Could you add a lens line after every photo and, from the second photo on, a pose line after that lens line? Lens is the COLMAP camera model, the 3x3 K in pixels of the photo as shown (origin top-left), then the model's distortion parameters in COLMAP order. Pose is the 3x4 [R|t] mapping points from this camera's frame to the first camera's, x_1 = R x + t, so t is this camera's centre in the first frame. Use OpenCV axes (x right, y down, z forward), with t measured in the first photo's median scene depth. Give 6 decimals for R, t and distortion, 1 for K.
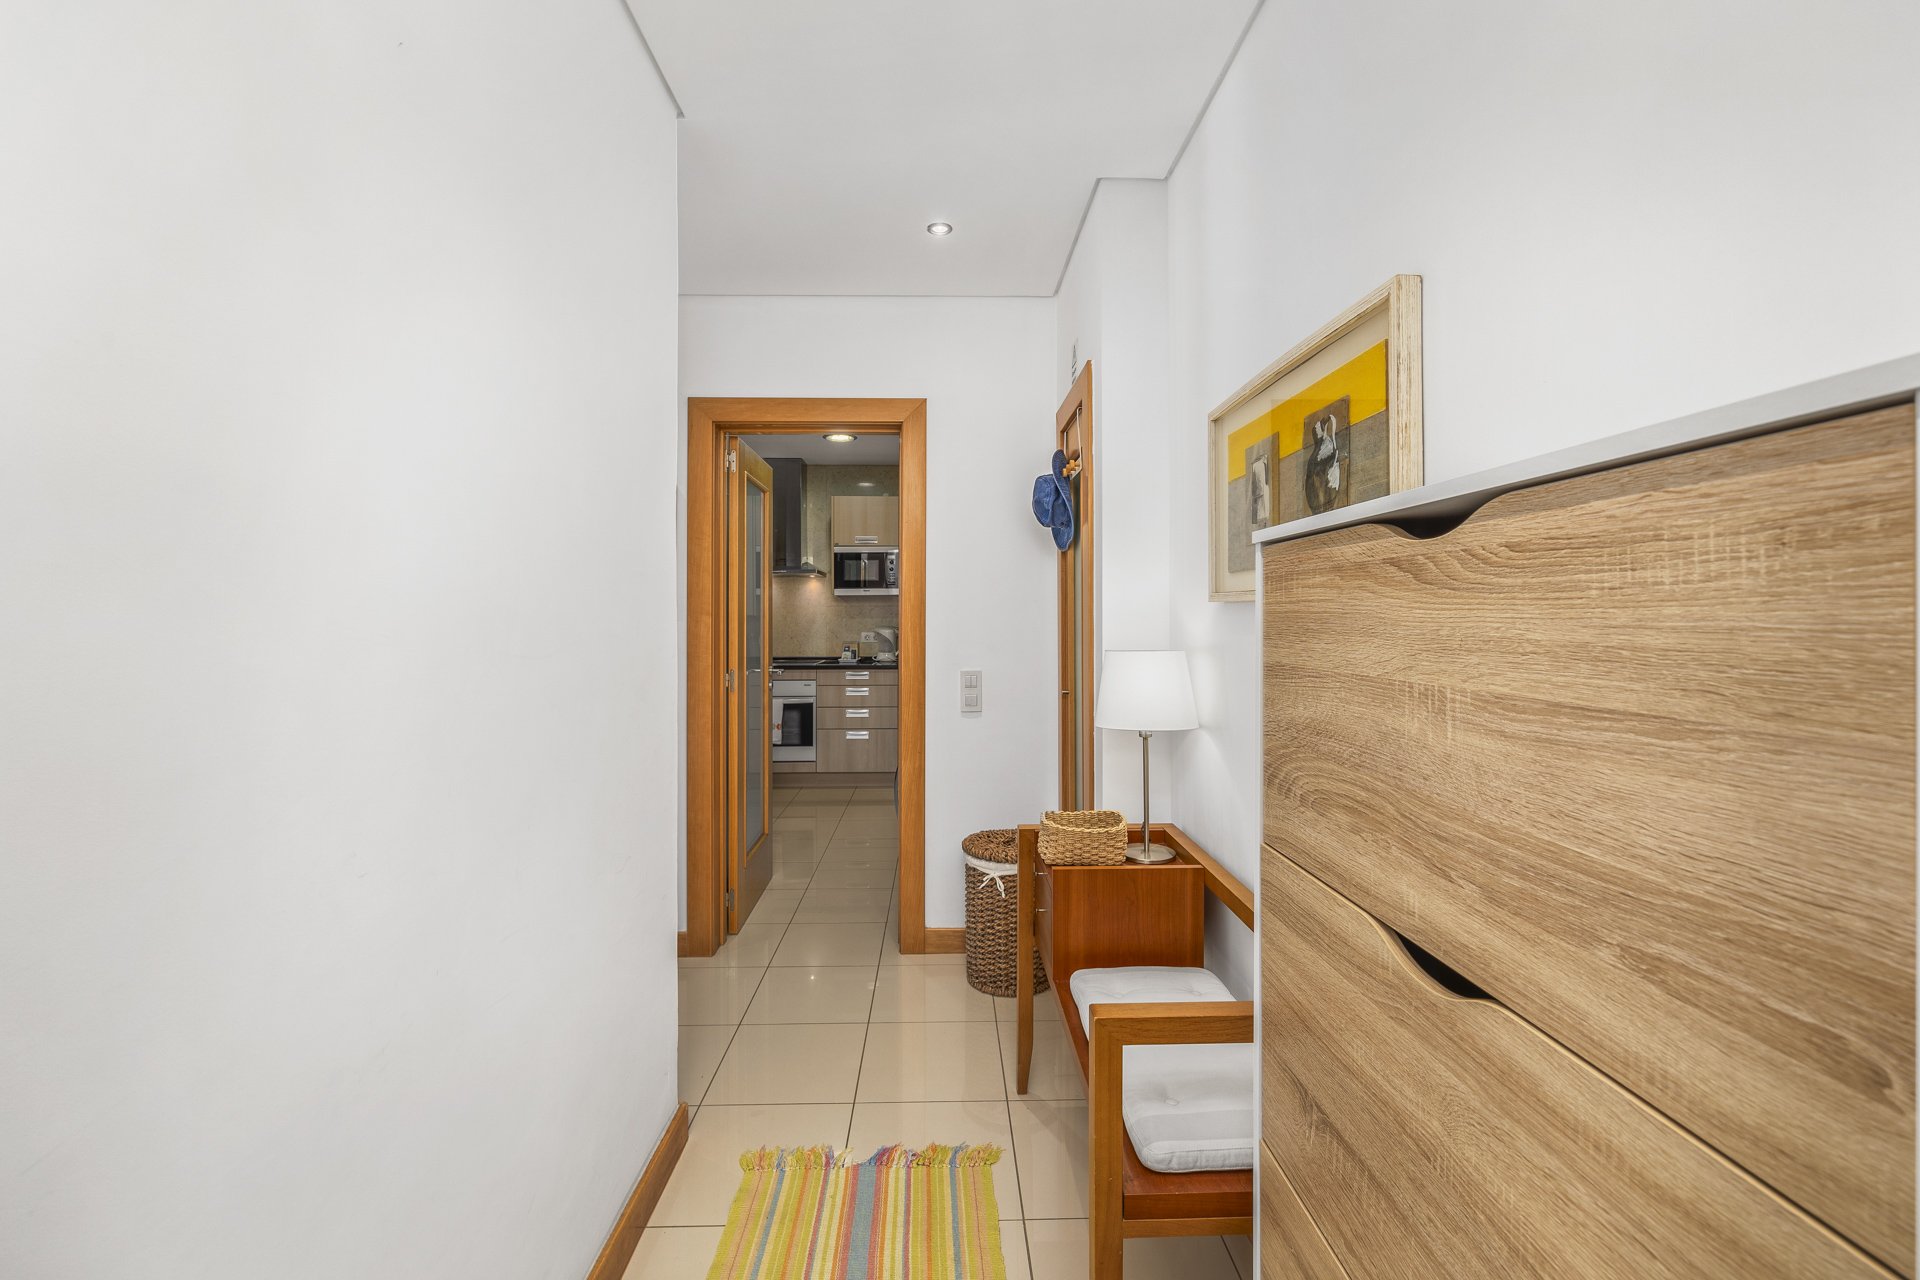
lens RADIAL K [[770.2, 0, 953.7], [0, 770.2, 626.0], [0, 0, 1]] dist [0.006497, 0.000126]
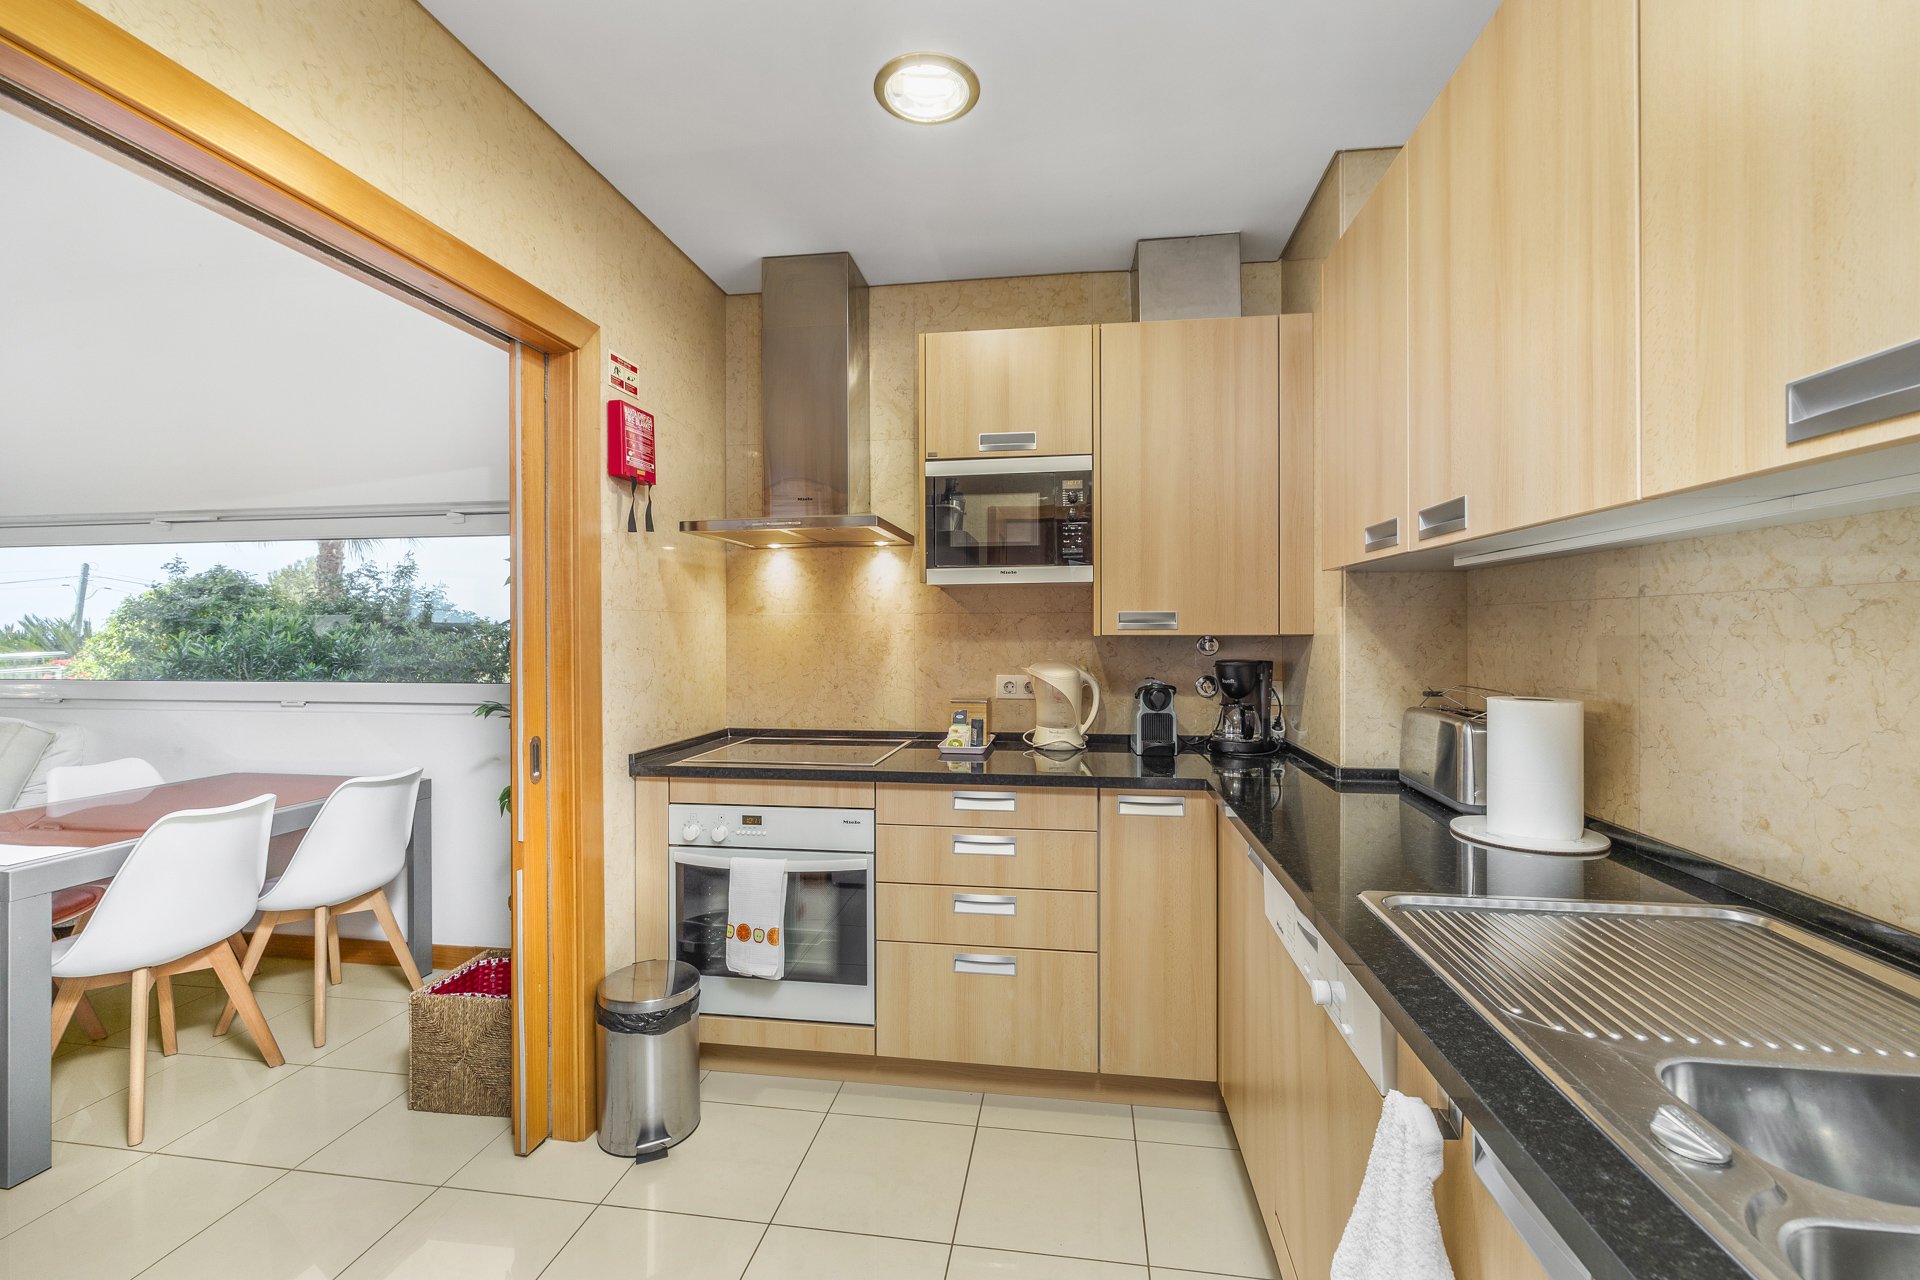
lens RADIAL K [[770.2, 0, 953.7], [0, 770.2, 626.0], [0, 0, 1]] dist [0.006497, 0.000126]
pose [[0.984617, -0.003793, -0.174686, -0.074716], [0.000338, 0.999804, -0.019808, -0.010977], [0.174726, 0.019444, 0.984425, 0.631869]]
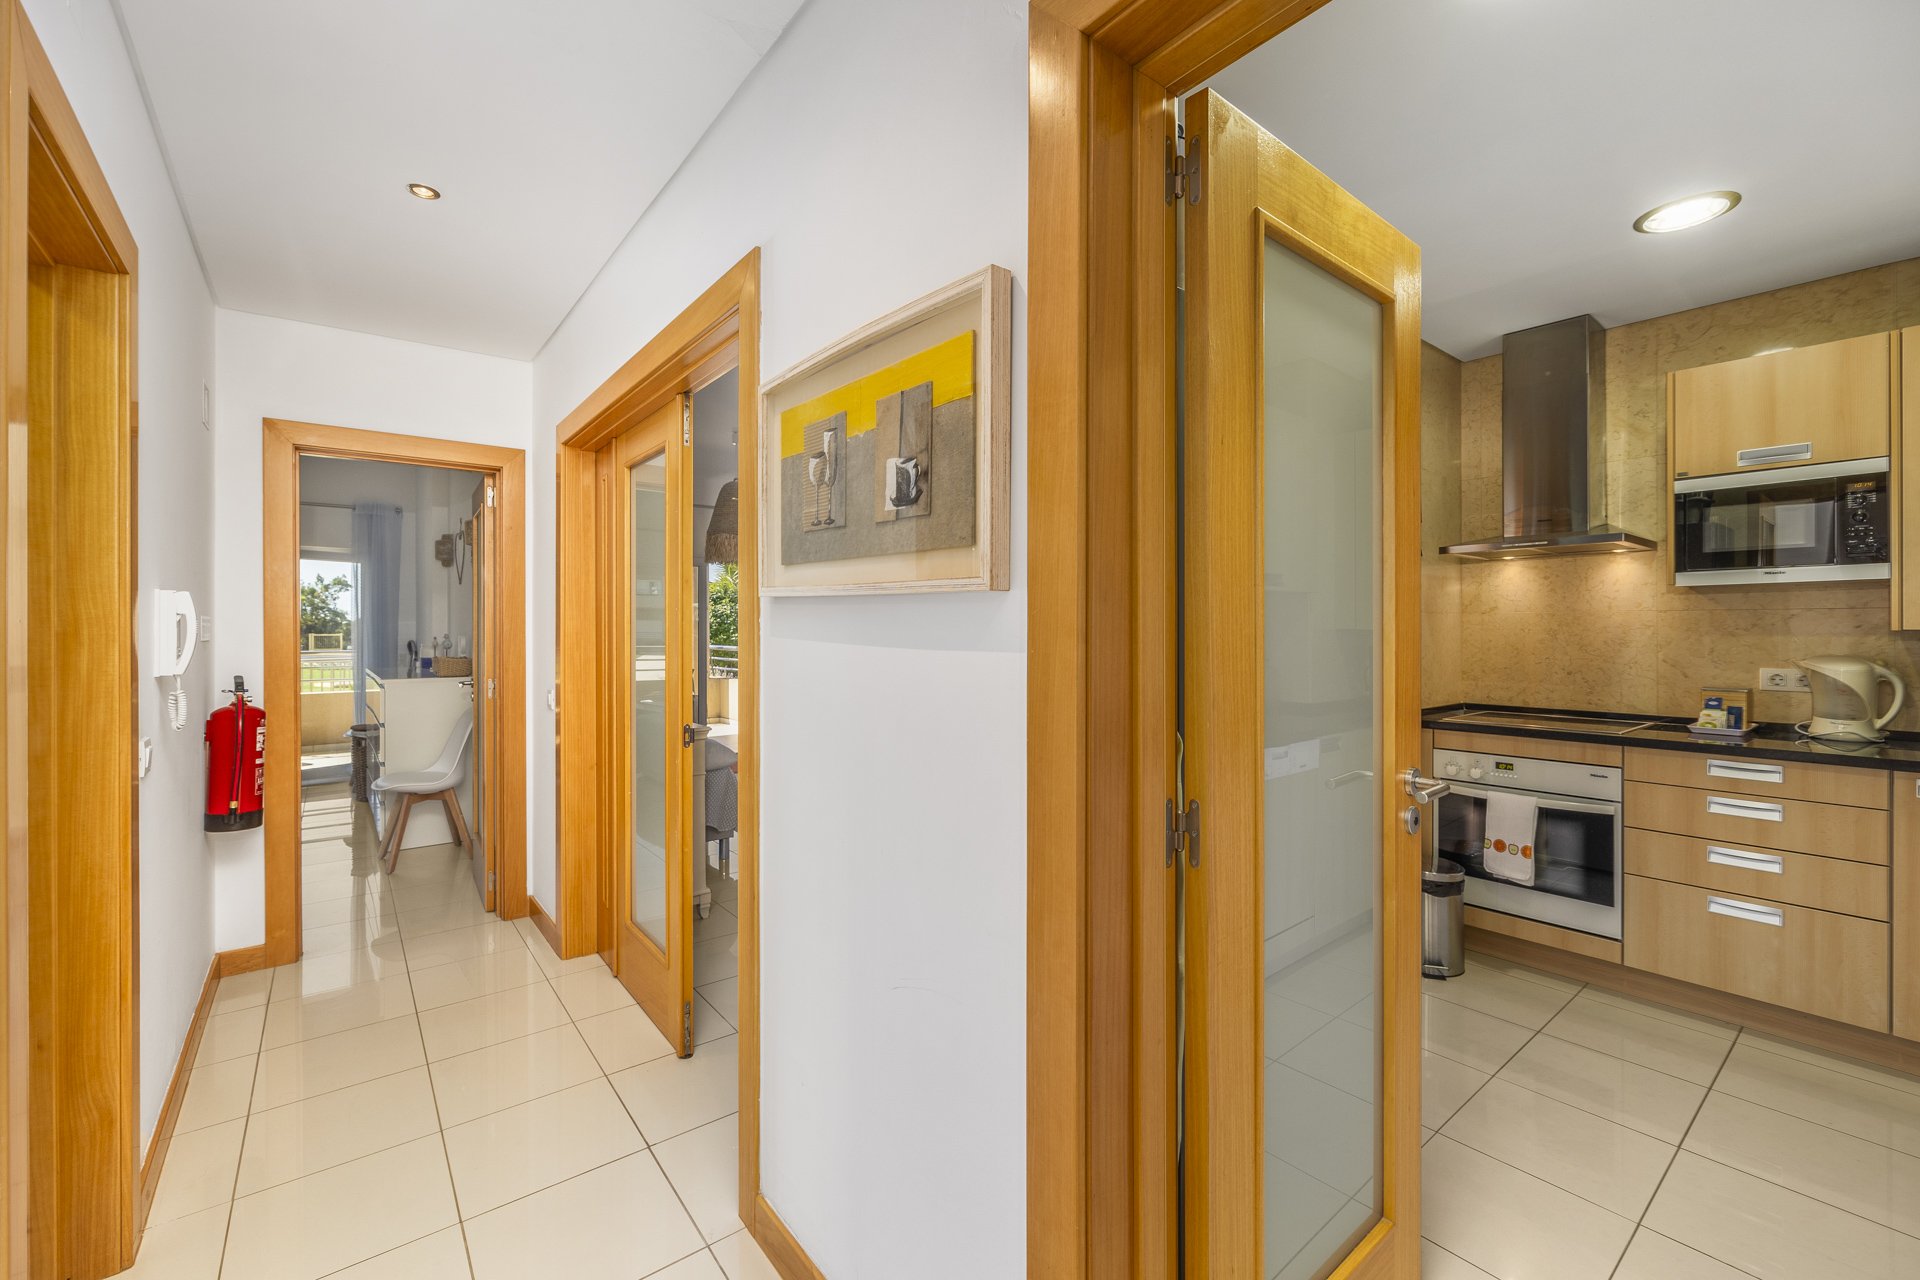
lens RADIAL K [[786.3, 0, 970.9], [0, 786.3, 629.1], [0, 0, 1]] dist [-0.003286, -0.000591]
pose [[0.614177, -0.001157, -0.789167, -0.045326], [-0.009717, 0.999912, -0.009028, -0.006013], [0.789108, 0.013213, 0.614112, 0.390755]]
